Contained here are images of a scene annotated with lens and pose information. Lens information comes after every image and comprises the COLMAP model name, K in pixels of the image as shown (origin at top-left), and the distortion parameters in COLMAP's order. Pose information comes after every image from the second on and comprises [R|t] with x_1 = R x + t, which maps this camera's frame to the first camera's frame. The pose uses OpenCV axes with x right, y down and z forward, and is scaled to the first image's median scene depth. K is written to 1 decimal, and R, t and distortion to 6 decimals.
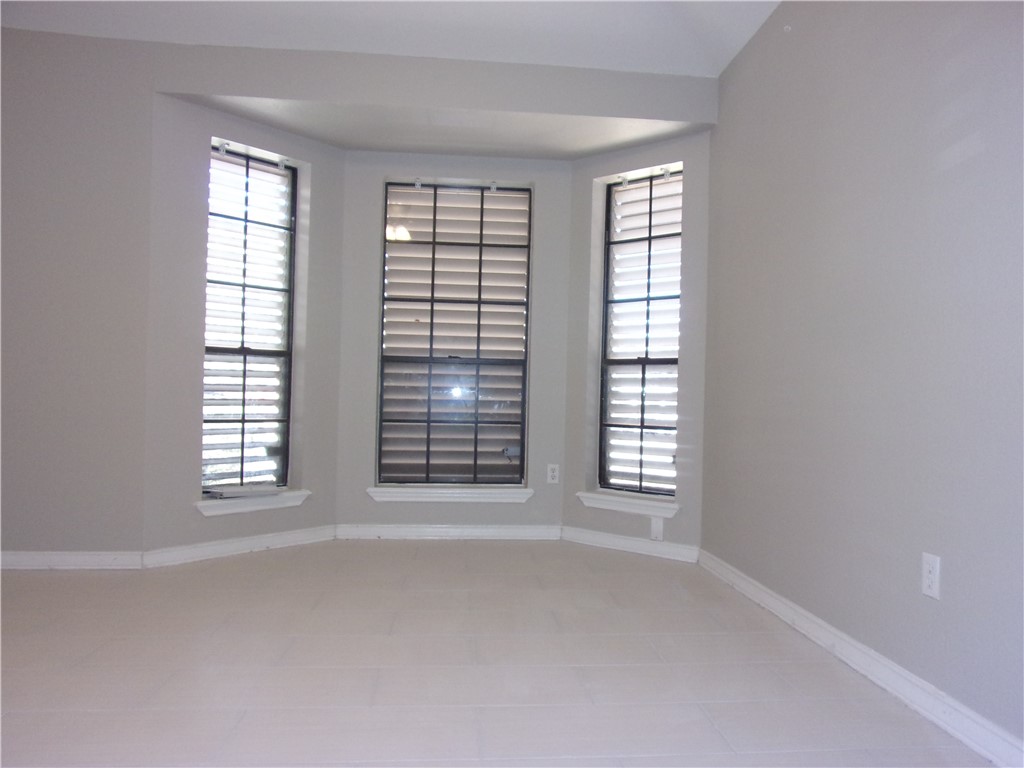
lens RADIAL K [[783.3, 0, 512.0], [0, 783.3, 384.0], [0, 0, 1]] dist [0.028574, -0.003550]
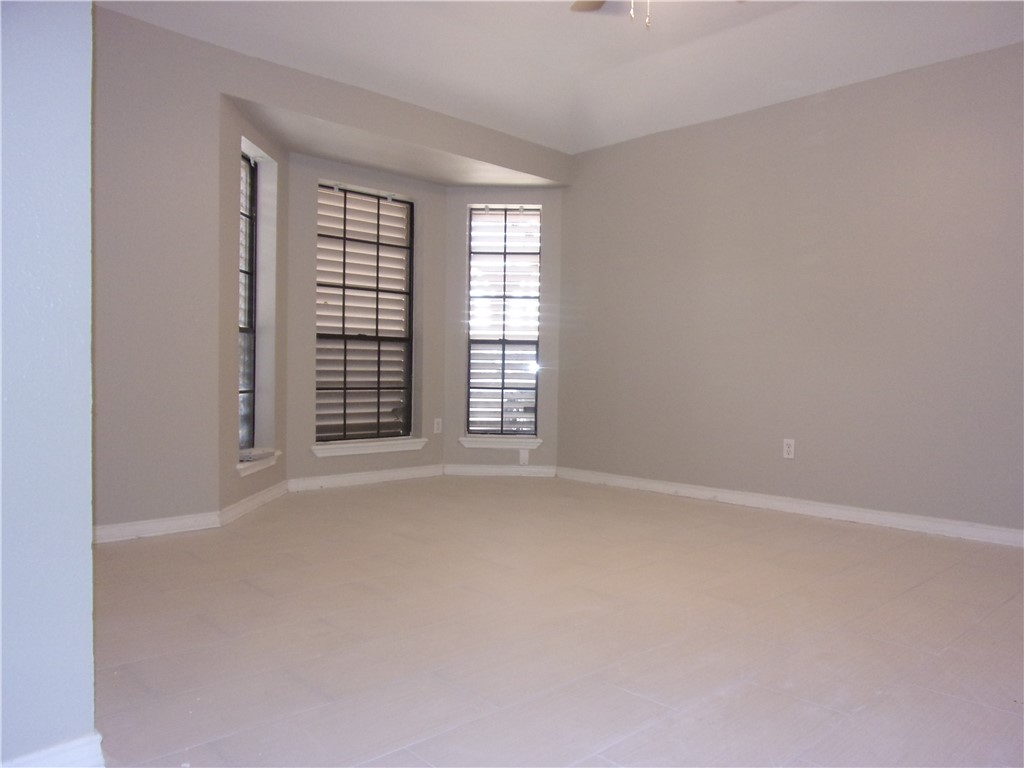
lens RADIAL K [[783.3, 0, 512.0], [0, 783.3, 384.0], [0, 0, 1]] dist [0.028574, -0.003550]
pose [[0.764926, -0.023017, 0.643707, -0.695007], [-0.007195, 0.998994, 0.044271, -0.014542], [-0.644078, -0.038495, 0.763990, -0.082157]]
